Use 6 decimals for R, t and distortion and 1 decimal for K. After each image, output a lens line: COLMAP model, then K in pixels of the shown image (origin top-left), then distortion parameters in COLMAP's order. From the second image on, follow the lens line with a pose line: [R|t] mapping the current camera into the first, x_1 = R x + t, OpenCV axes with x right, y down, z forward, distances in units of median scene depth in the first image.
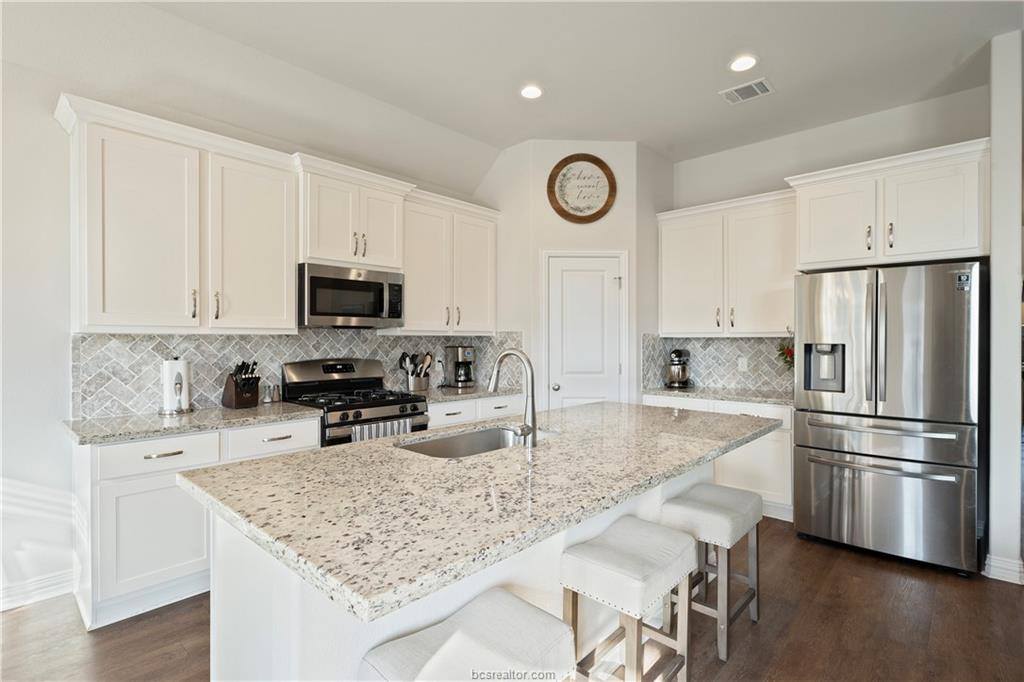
lens RADIAL K [[468.6, 0, 510.1], [0, 468.6, 344.0], [0, 0, 1]] dist [0.001425, 0.001115]
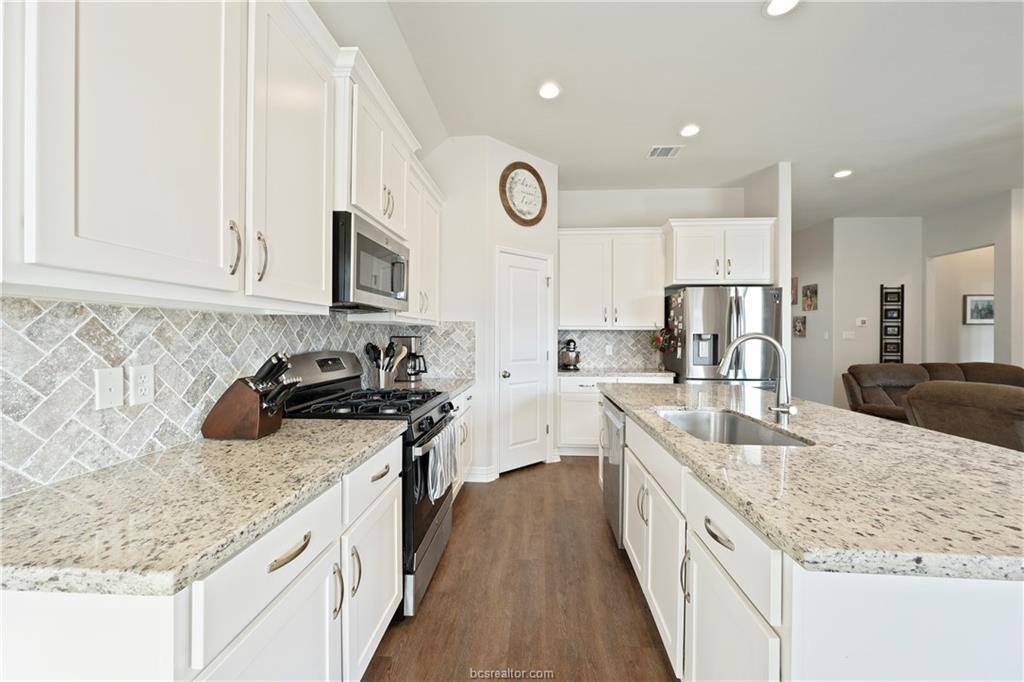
lens RADIAL K [[386.4, 0, 529.7], [0, 386.4, 337.0], [0, 0, 1]] dist [0.003290, 0.000147]
pose [[0.791231, 0.000195, 0.611517, -0.559586], [0.001751, 0.999995, -0.002584, 0.012752], [-0.611515, 0.003116, 0.791227, 0.379070]]
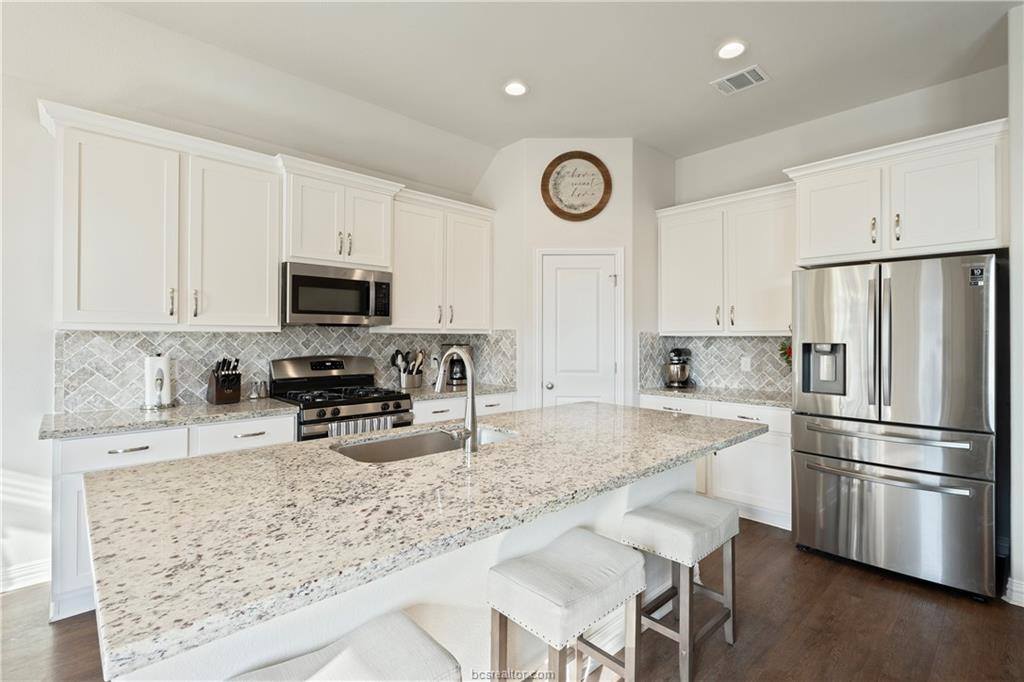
lens RADIAL K [[450.2, 0, 506.6], [0, 450.2, 336.3], [0, 0, 1]] dist [0.002823, -0.000587]
pose [[0.997481, 0.003432, -0.070850, 0.105048], [-0.004285, 0.999920, -0.011898, -0.001343], [0.070803, 0.012172, 0.997416, 0.056886]]
